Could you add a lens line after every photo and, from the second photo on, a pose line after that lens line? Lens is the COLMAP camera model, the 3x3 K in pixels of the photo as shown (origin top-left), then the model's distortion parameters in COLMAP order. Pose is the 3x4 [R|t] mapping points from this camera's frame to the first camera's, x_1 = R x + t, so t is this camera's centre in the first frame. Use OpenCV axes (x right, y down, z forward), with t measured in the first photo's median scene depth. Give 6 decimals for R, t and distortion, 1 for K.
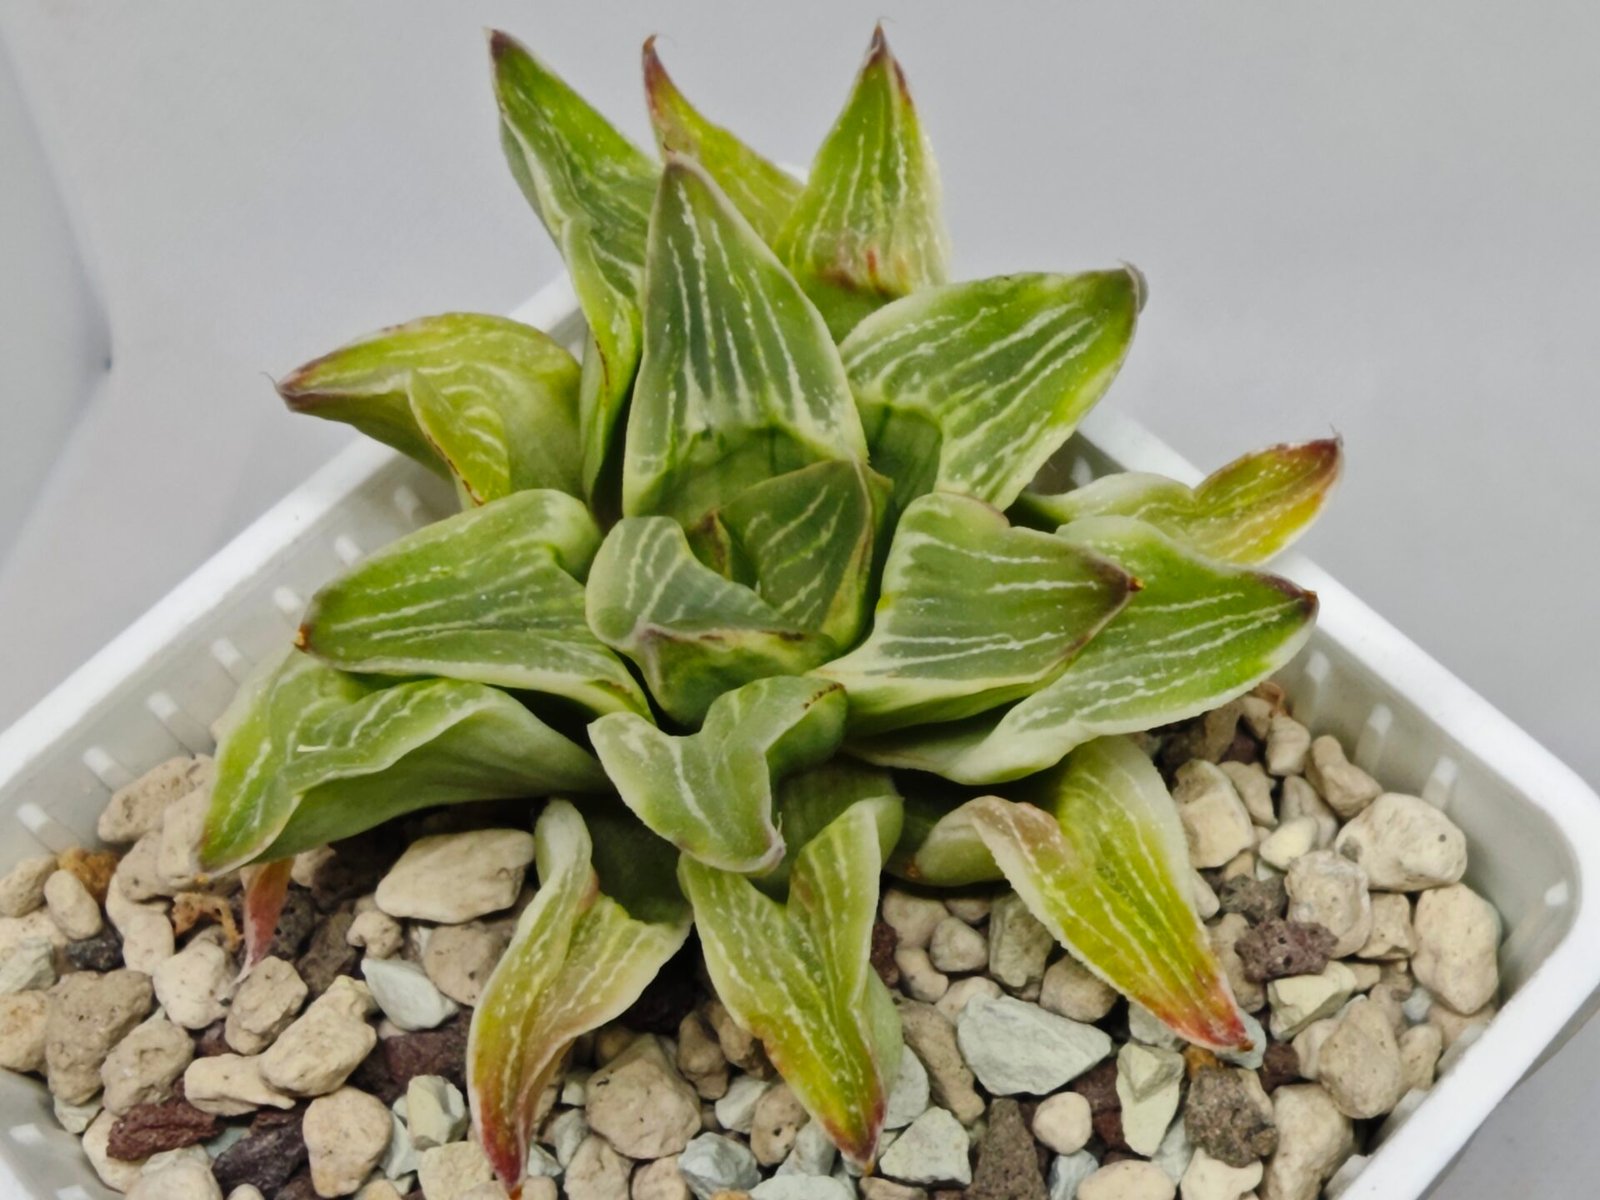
lens RADIAL K [[2190.2, 0, 1015.9], [0, 2190.2, 527.5], [0, 0, 1]] dist [-0.028494, 0.000000]
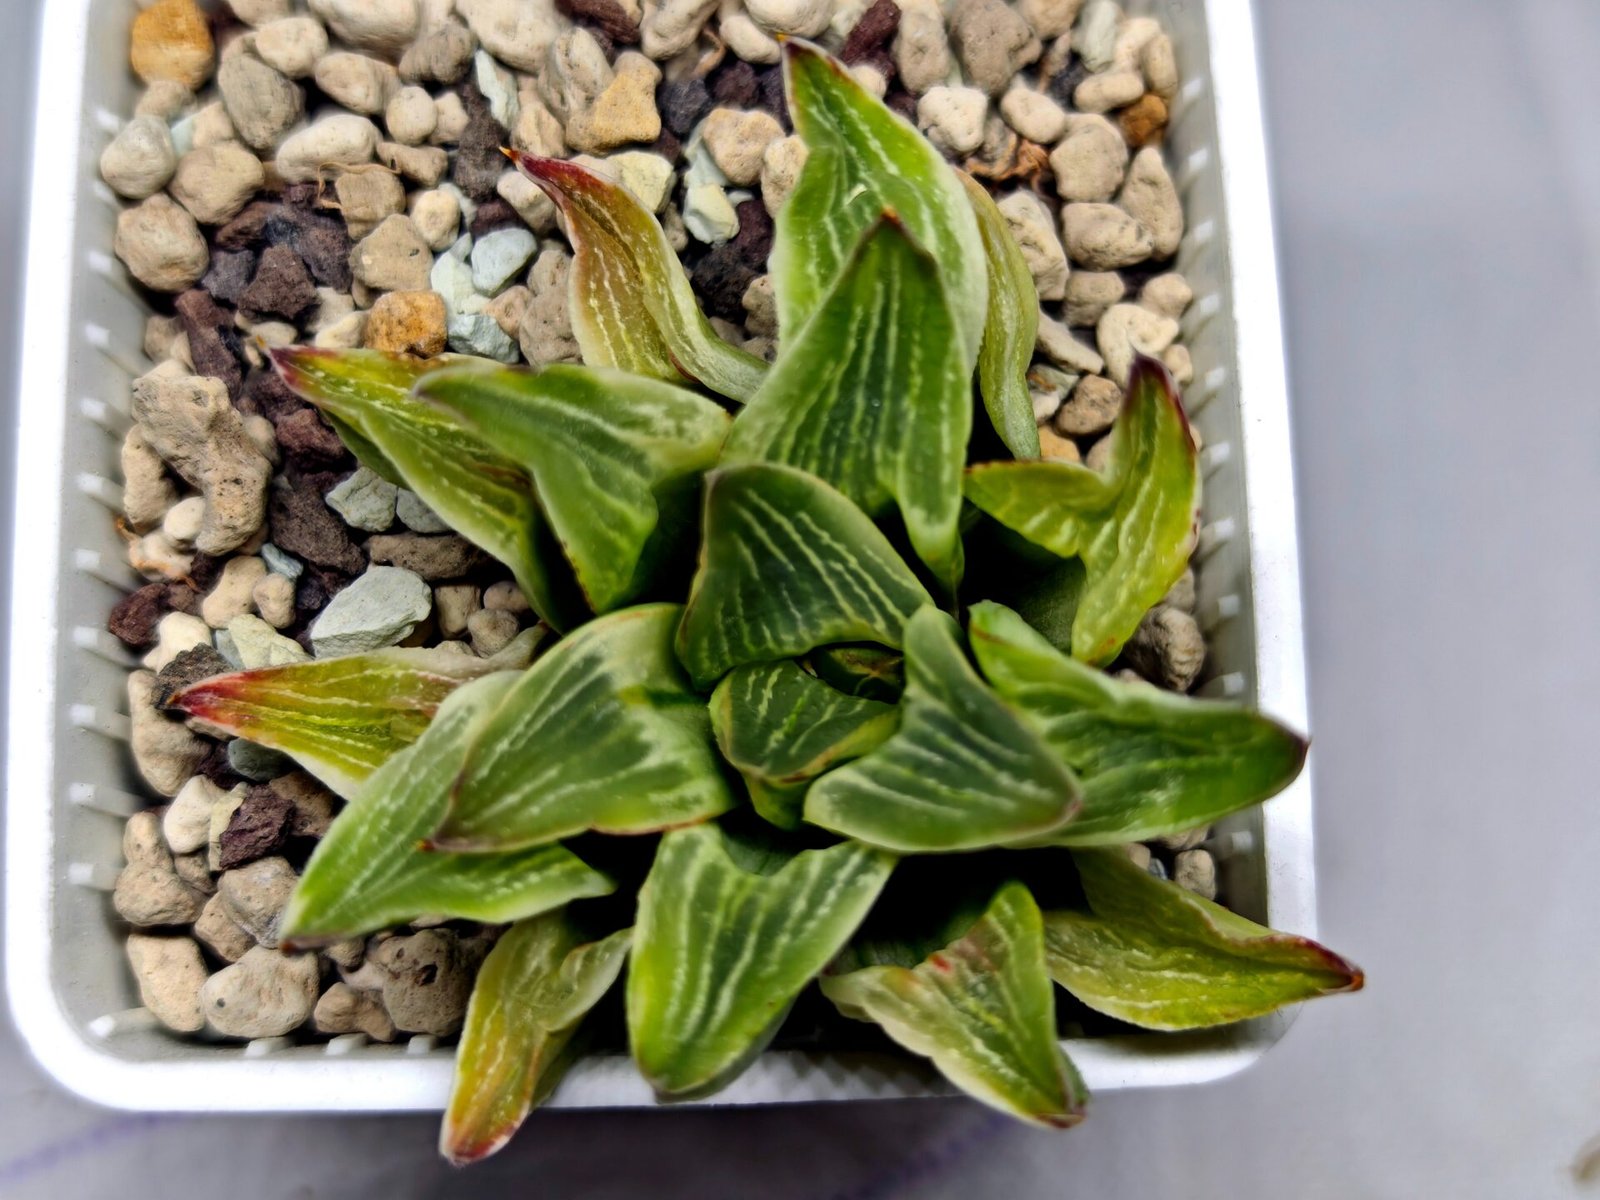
lens RADIAL K [[2402.3, 0, 809.0], [0, 2402.3, 612.8], [0, 0, 1]] dist [0.083475, 0.000000]
pose [[-0.687044, 0.724976, -0.048781, -0.088207], [-0.616542, -0.546124, 0.567120, -0.625979], [0.384508, 0.419712, 0.822190, 0.079582]]
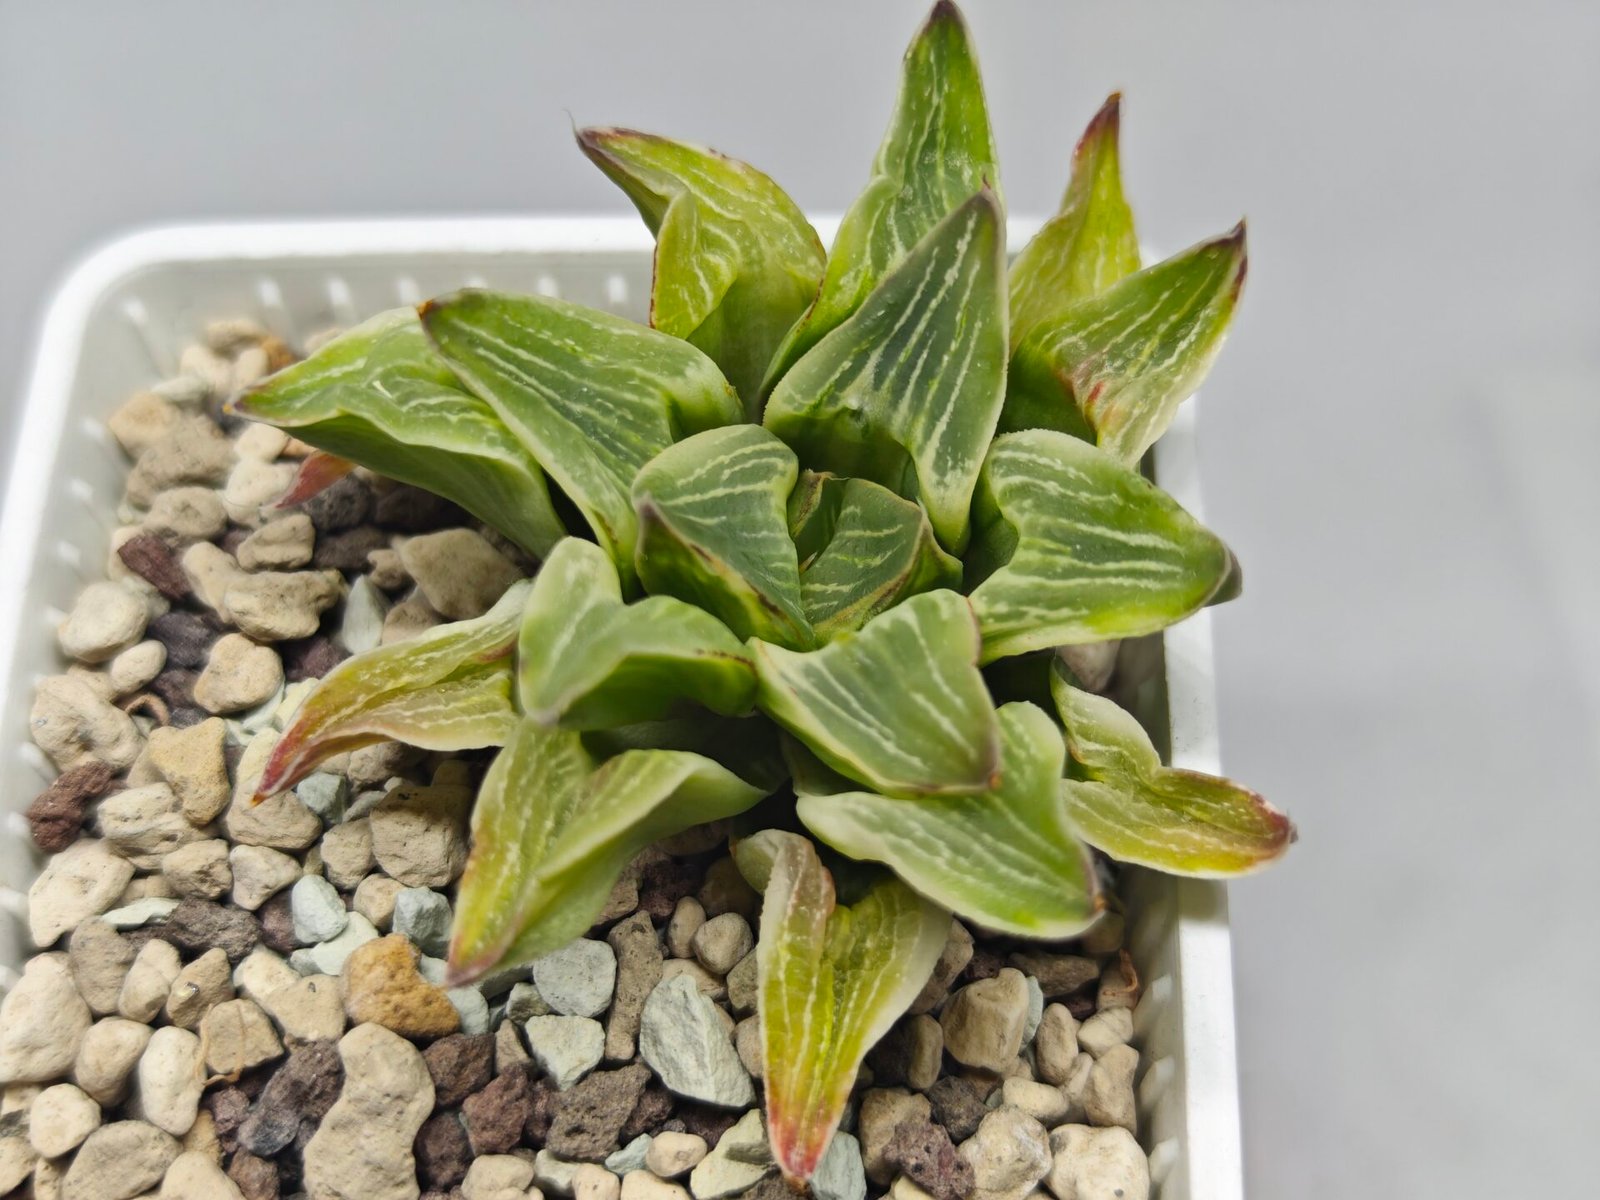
lens RADIAL K [[2402.3, 0, 816.4], [0, 2402.3, 633.1], [0, 0, 1]] dist [0.083475, 0.000000]
pose [[0.688526, 0.669566, -0.278592, 0.248675], [-0.654654, 0.739130, 0.158478, -0.140487], [0.312027, 0.073265, 0.947244, -0.106268]]
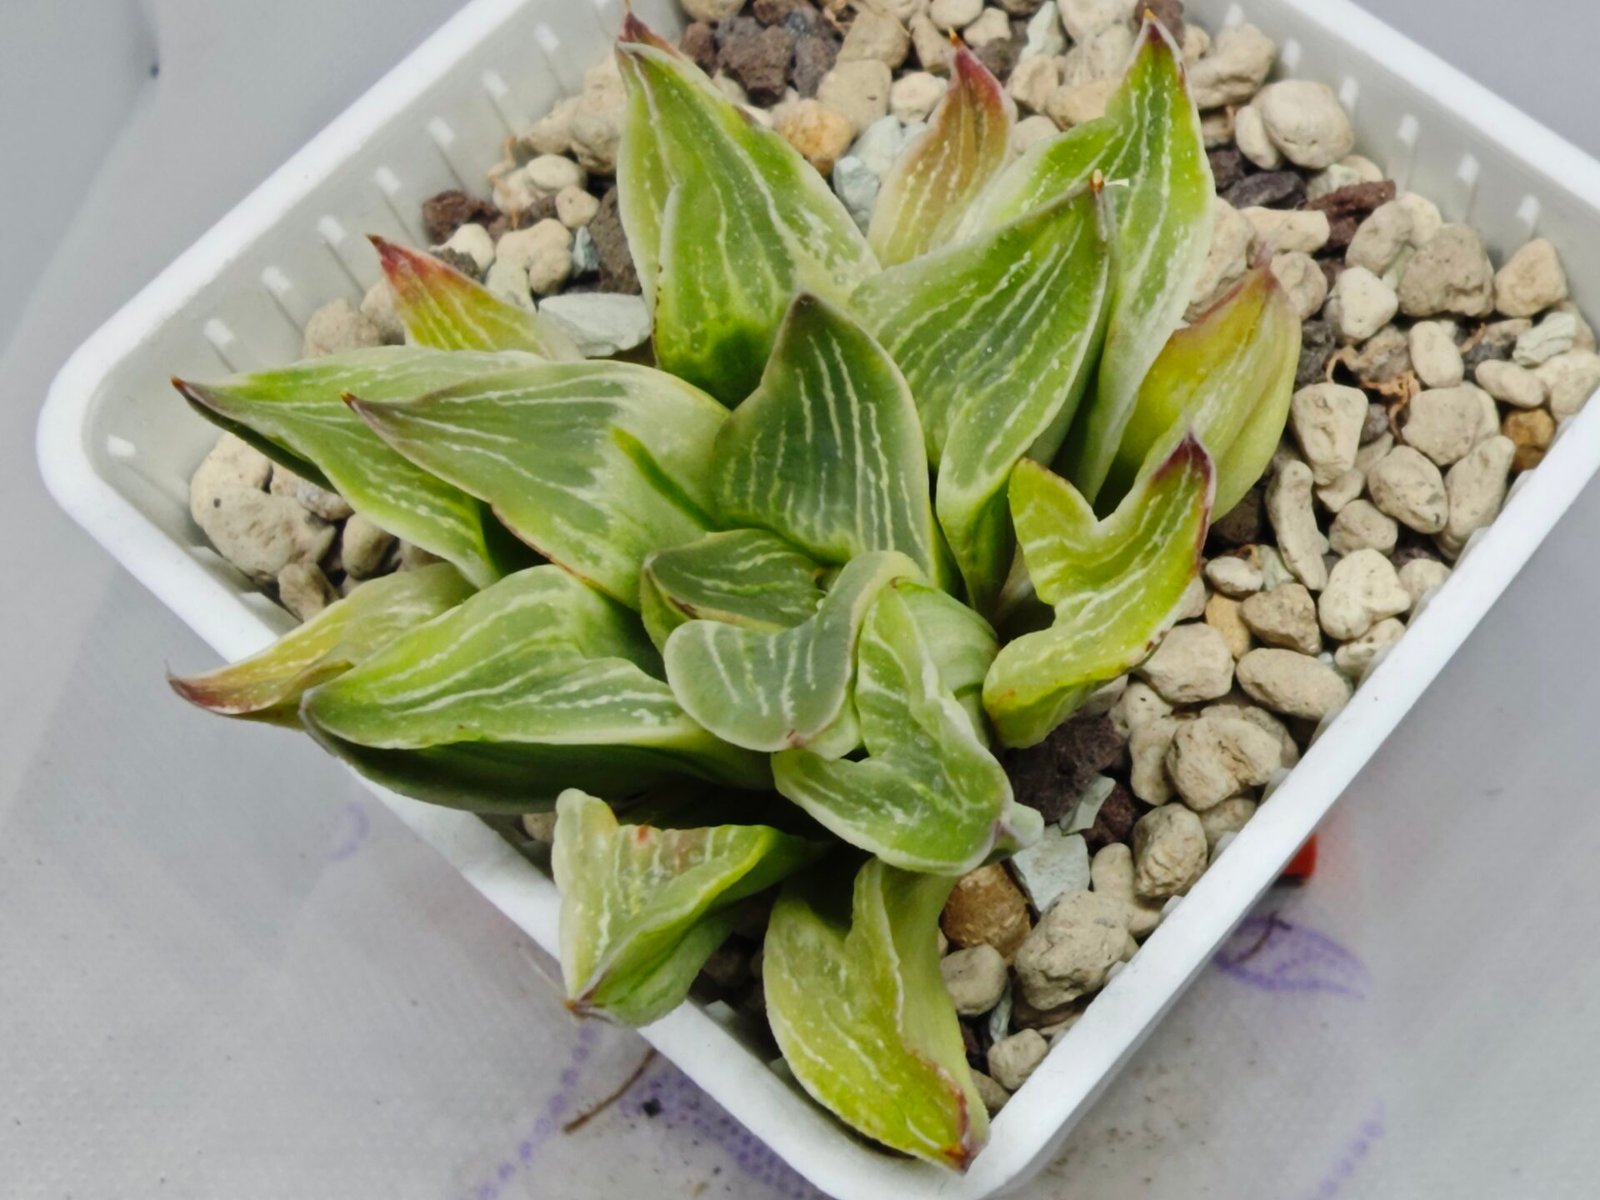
lens RADIAL K [[2216.5, 0, 1137.0], [0, 2216.5, 523.8], [0, 0, 1]] dist [-0.037399, 0.000000]
pose [[-0.989358, 0.128064, 0.069074, -0.354244], [-0.026293, -0.624258, 0.780775, -0.781696], [0.143109, 0.770650, 0.620982, 0.416032]]
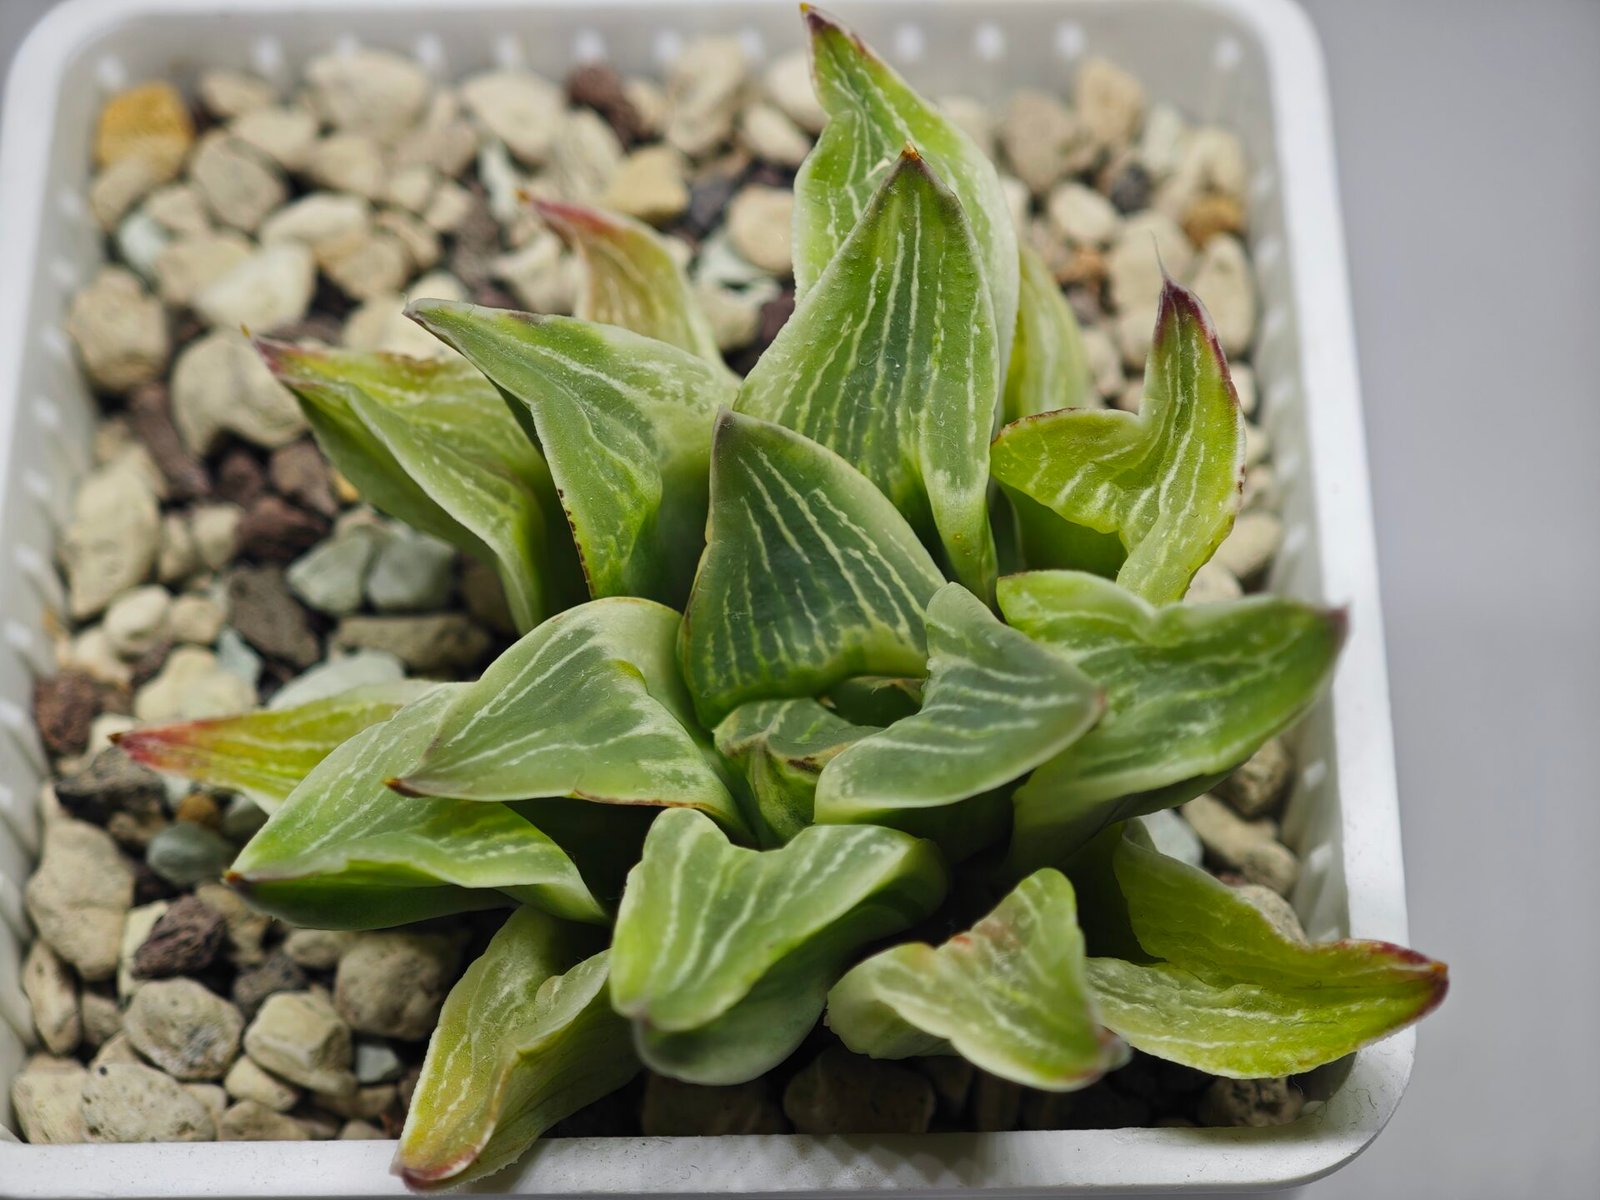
lens RADIAL K [[3474.2, 0, 808.0], [0, 3474.2, 616.2], [0, 0, 1]] dist [0.323889, 0.000000]
pose [[-0.701550, 0.666854, -0.251264, 0.242768], [-0.589201, -0.344469, 0.730879, -1.078270], [0.400837, 0.660793, 0.634573, 0.060002]]
